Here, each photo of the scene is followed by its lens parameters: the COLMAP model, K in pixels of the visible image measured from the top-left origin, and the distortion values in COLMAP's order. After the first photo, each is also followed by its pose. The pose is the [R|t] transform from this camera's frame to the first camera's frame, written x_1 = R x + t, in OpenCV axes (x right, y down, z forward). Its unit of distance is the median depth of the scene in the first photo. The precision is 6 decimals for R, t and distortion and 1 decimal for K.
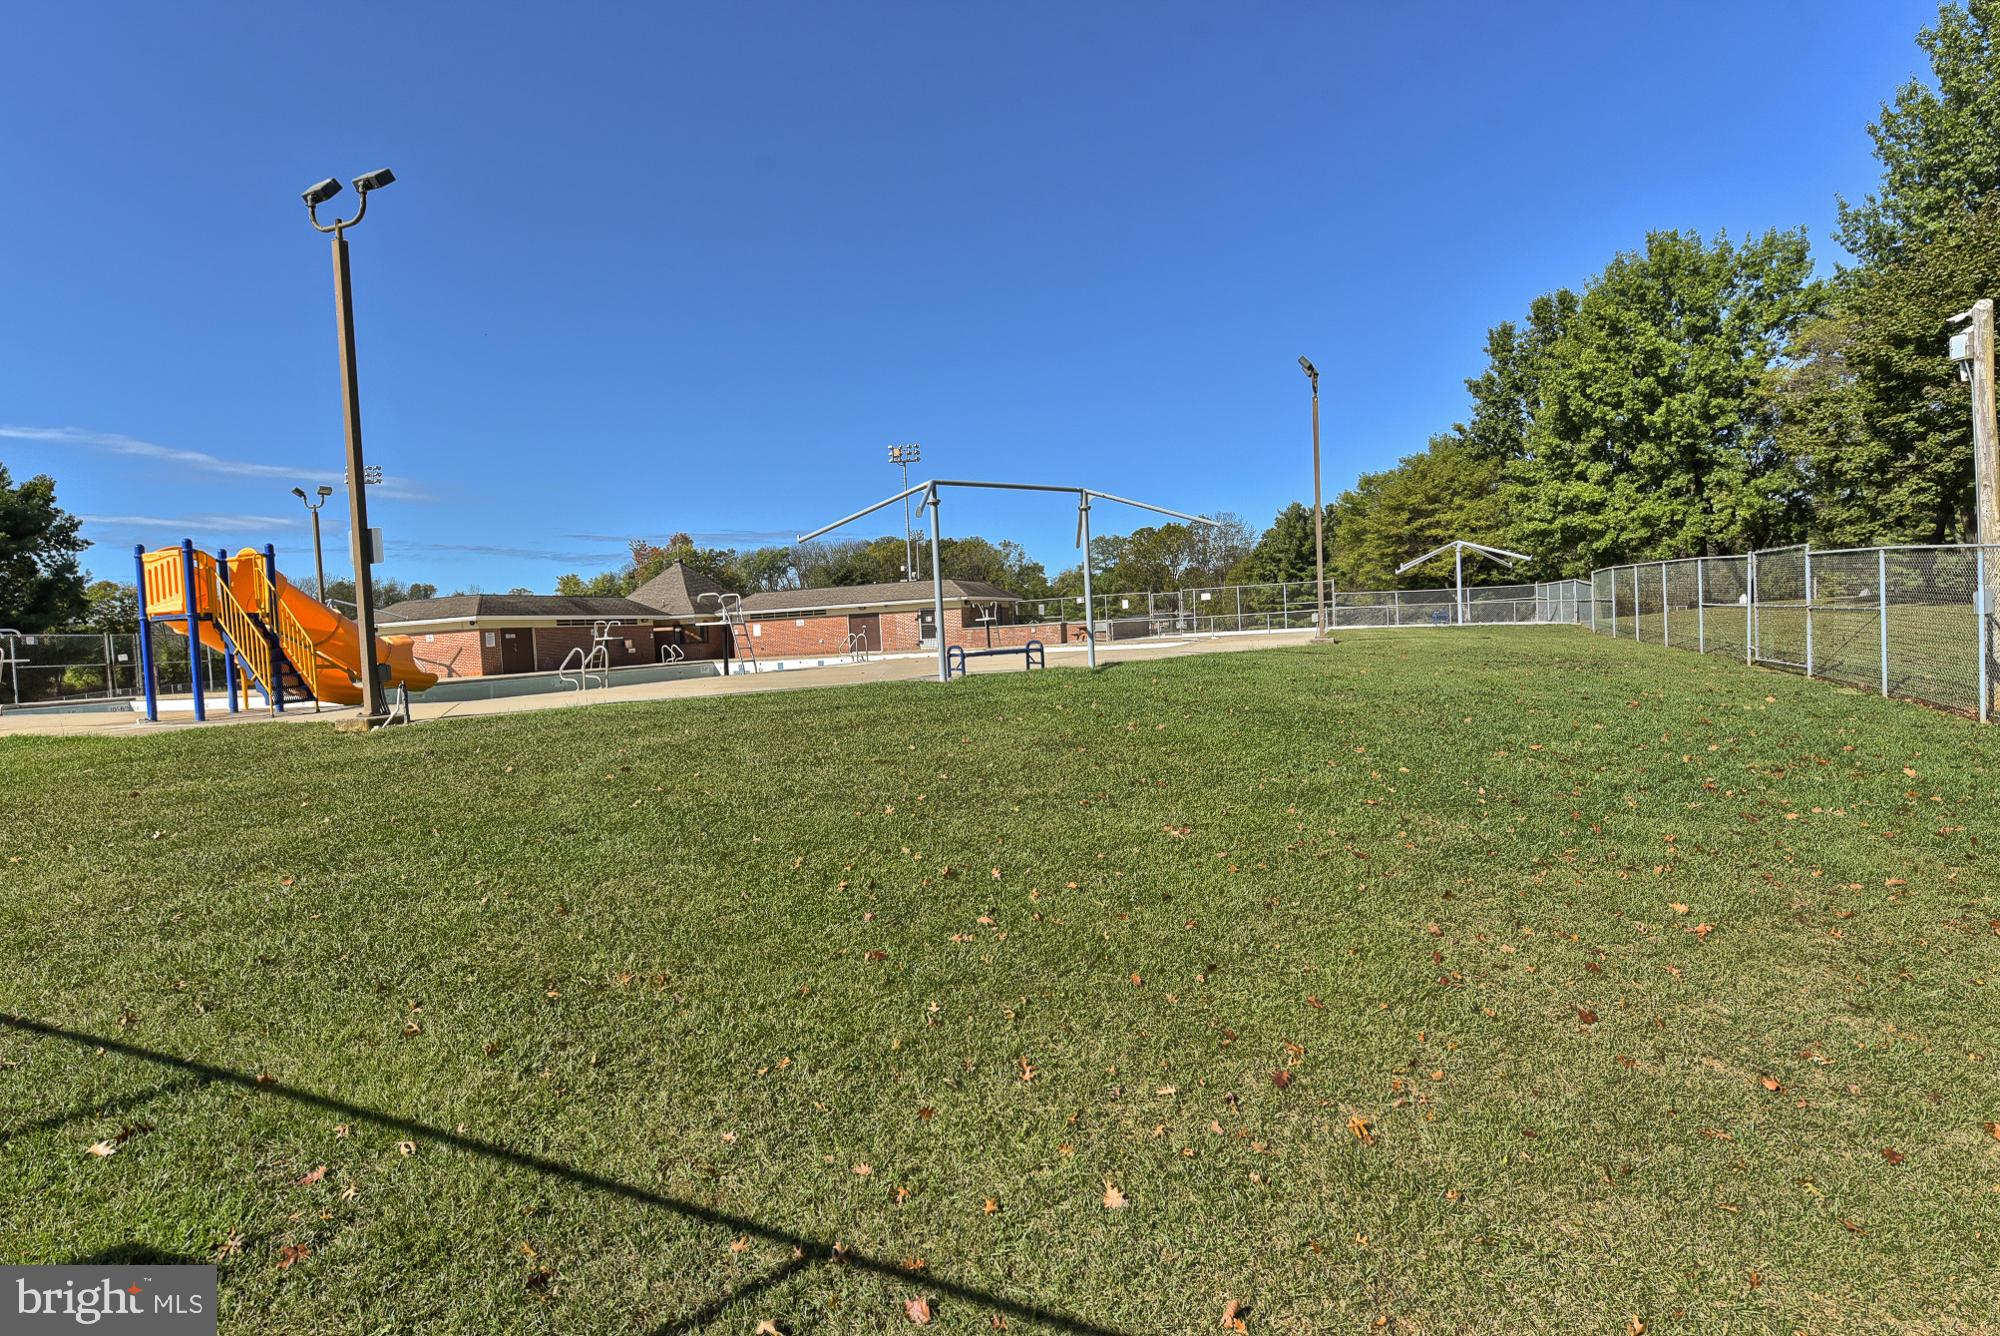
lens RADIAL K [[1035.1, 0, 1002.4], [0, 1035.1, 674.6], [0, 0, 1]] dist [-0.004752, 0.000394]
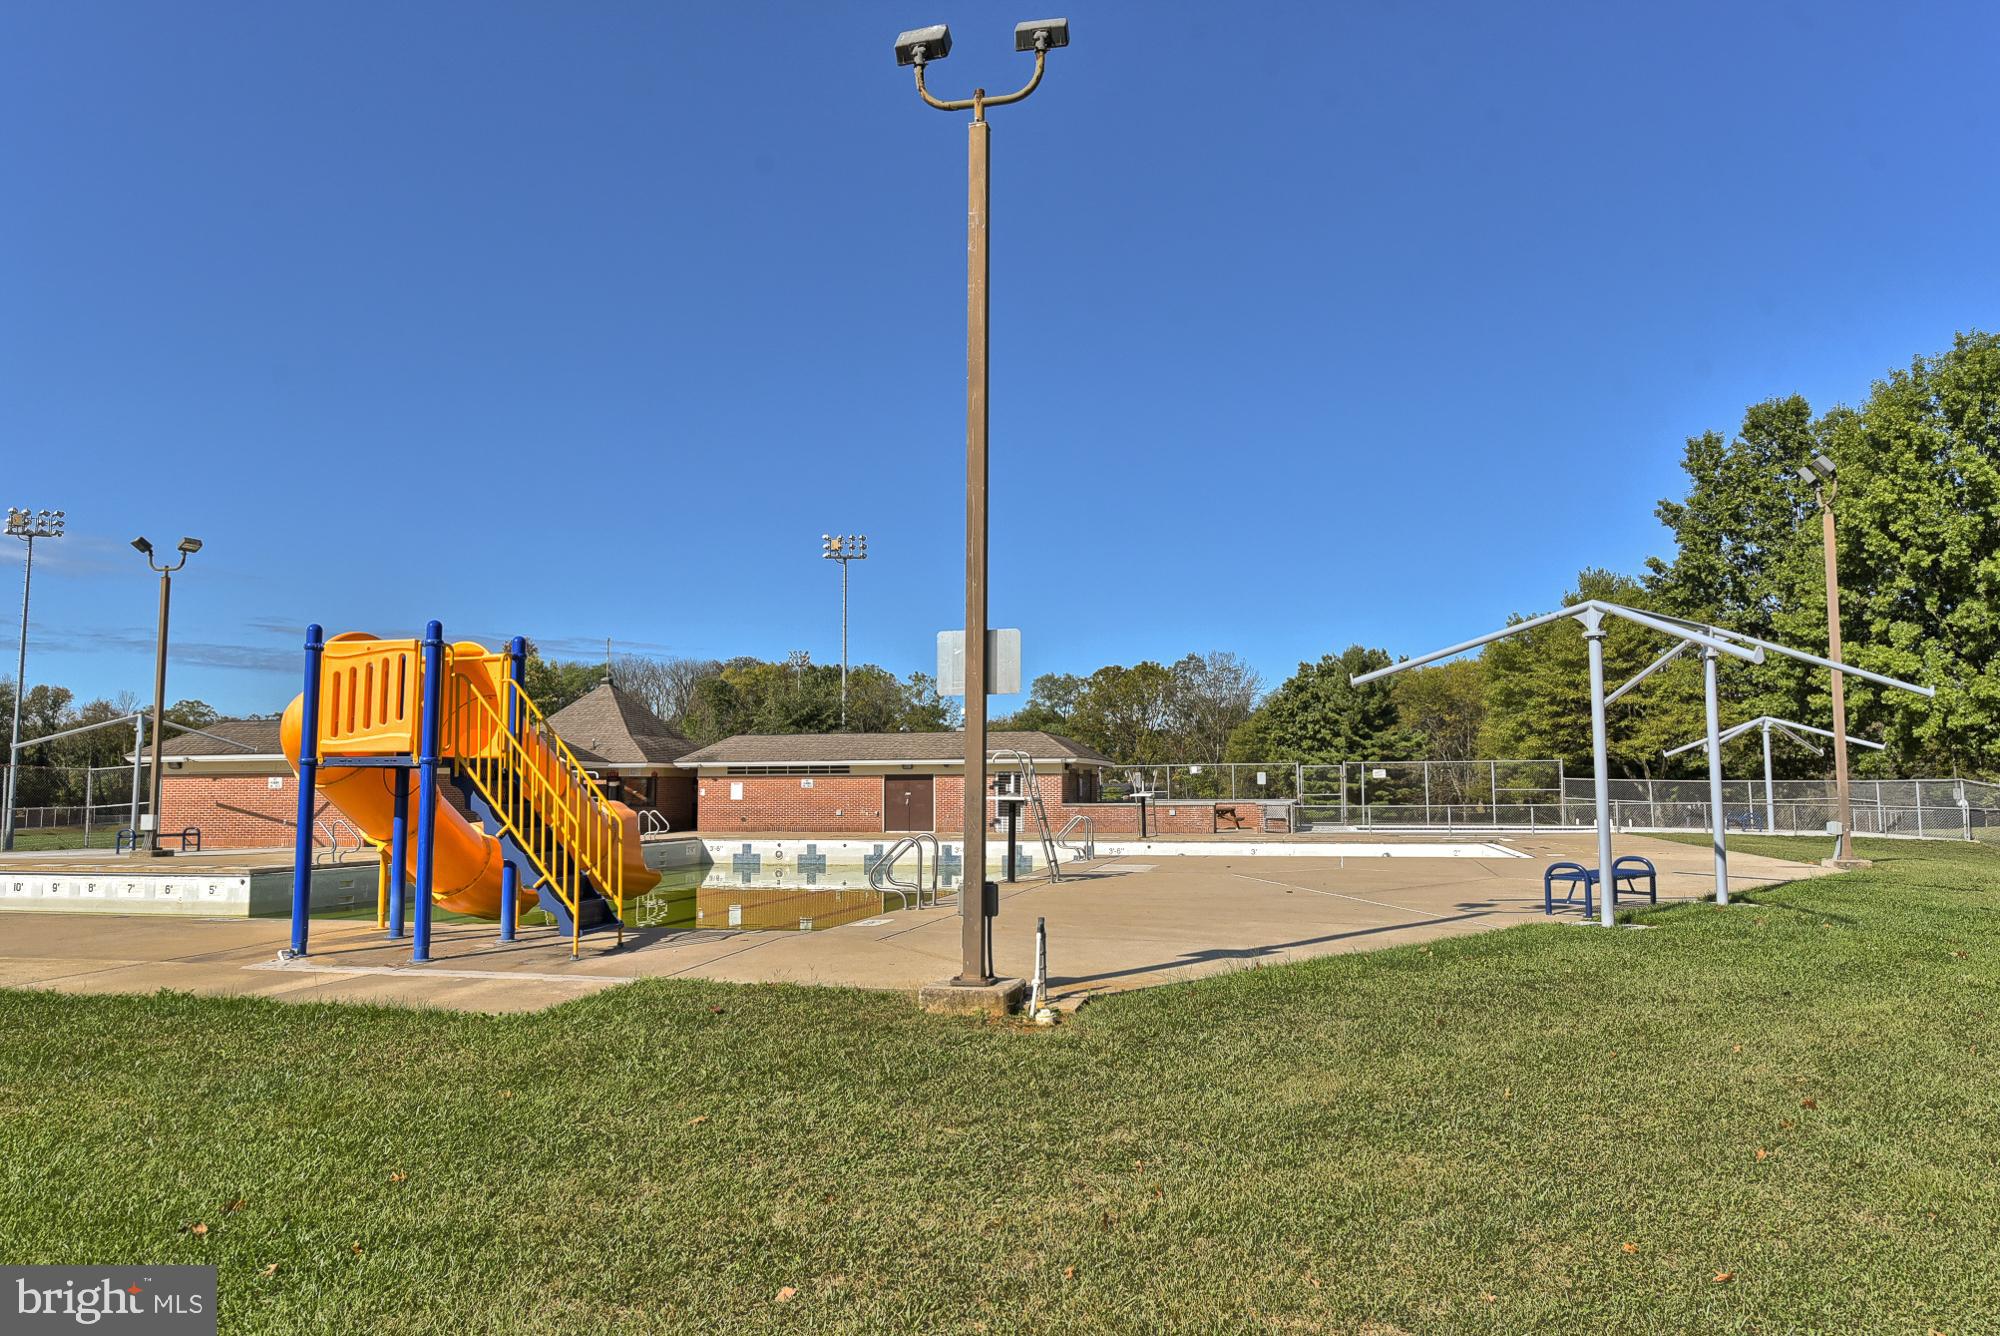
lens RADIAL K [[1408.9, 0, 999.8], [0, 1408.9, 665.5], [0, 0, 1]] dist [0.001275, -0.003852]
pose [[0.991552, 0.057906, 0.116065, -0.191125], [-0.041786, 0.989717, -0.136797, -0.006093], [-0.122793, 0.130791, 0.983776, 0.075370]]
